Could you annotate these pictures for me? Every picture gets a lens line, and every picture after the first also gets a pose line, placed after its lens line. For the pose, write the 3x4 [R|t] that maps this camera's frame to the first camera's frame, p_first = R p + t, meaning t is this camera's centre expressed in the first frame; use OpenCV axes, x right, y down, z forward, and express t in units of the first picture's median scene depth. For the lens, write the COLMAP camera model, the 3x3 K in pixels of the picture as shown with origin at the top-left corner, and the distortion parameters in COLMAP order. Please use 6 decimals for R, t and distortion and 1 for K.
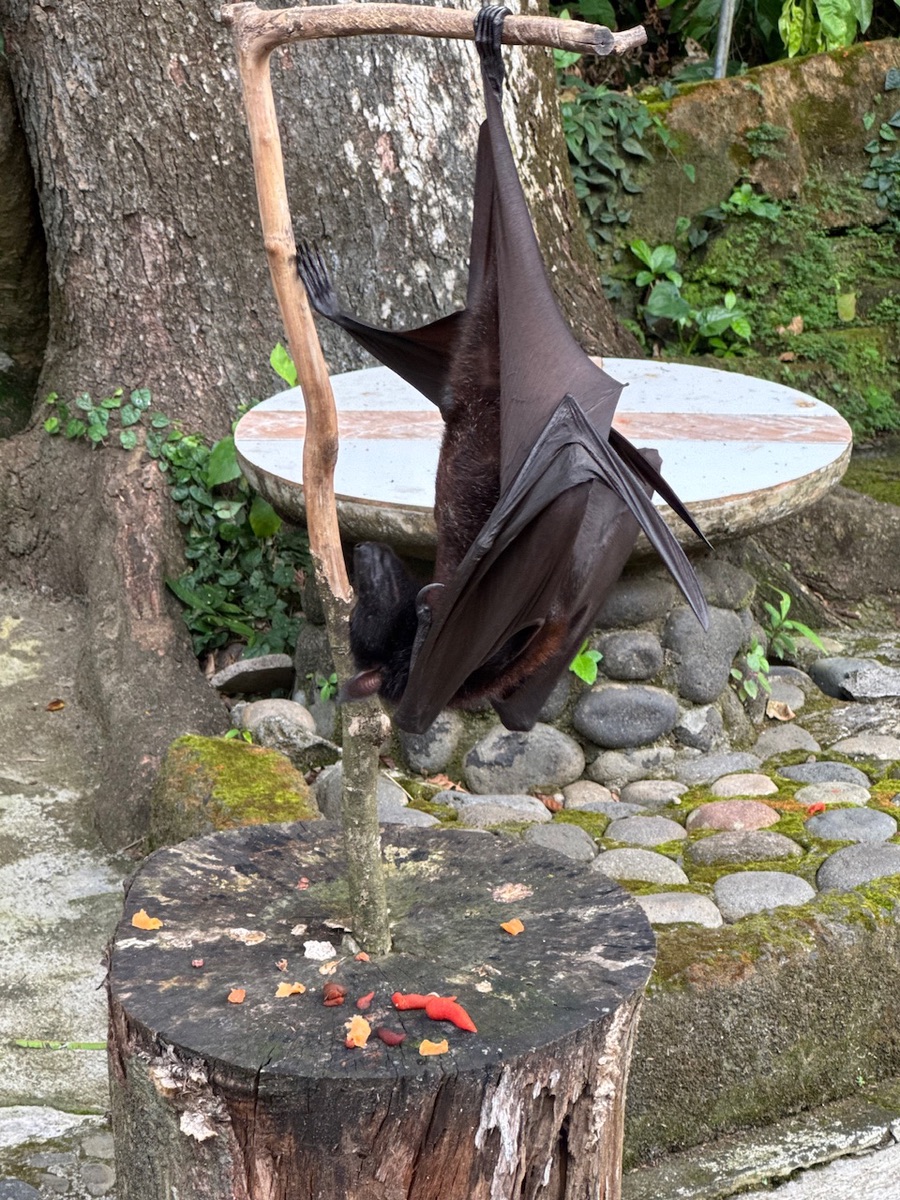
lens RADIAL K [[2976.0, 0, 448.7], [0, 2976.0, 555.9], [0, 0, 1]] dist [-0.057645, 3.394903]
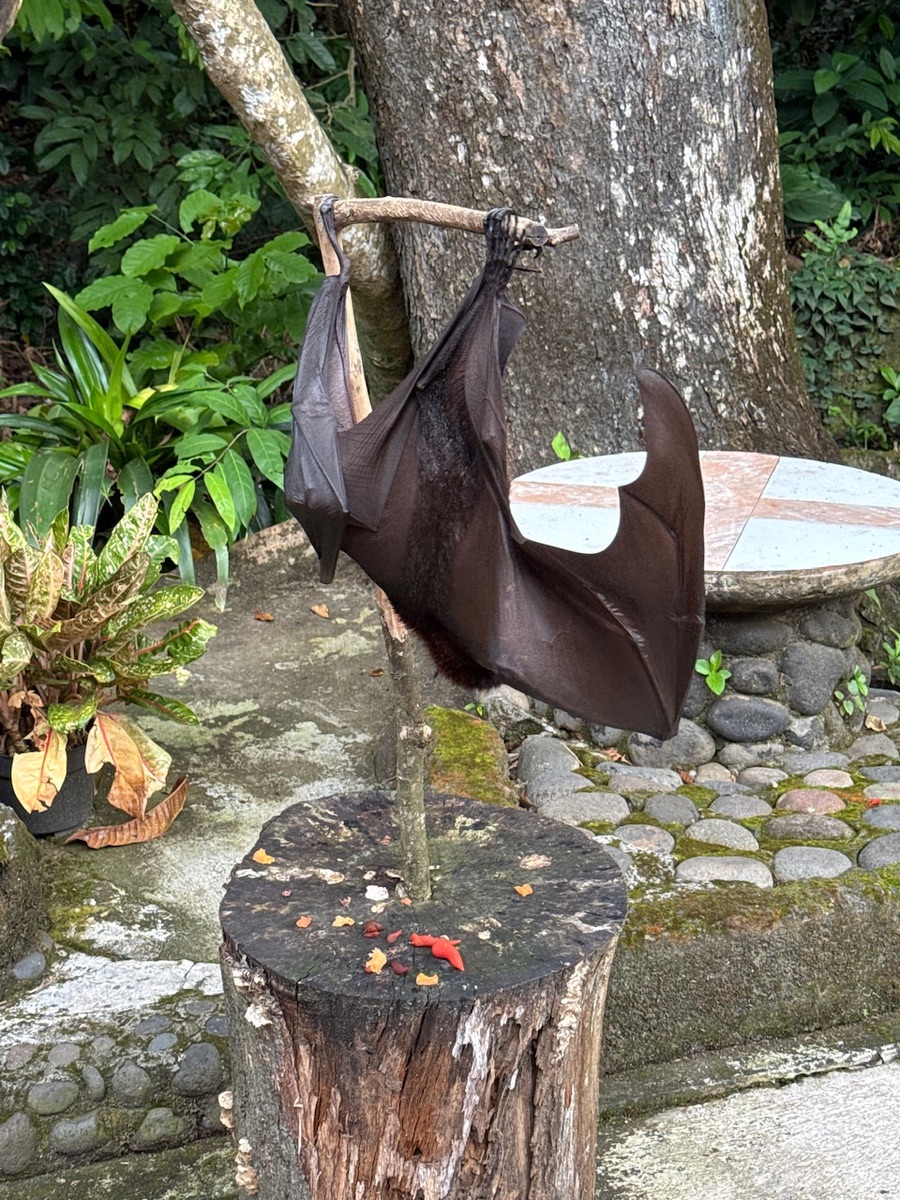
lens RADIAL K [[1919.0, 0, 471.1], [0, 1919.0, 595.9], [0, 0, 1]] dist [0.169681, -0.254899]
pose [[0.975297, 0.075266, -0.207678, 0.122301], [-0.069970, 0.997012, 0.032740, -0.024912], [0.209522, -0.017400, 0.977649, 0.105718]]
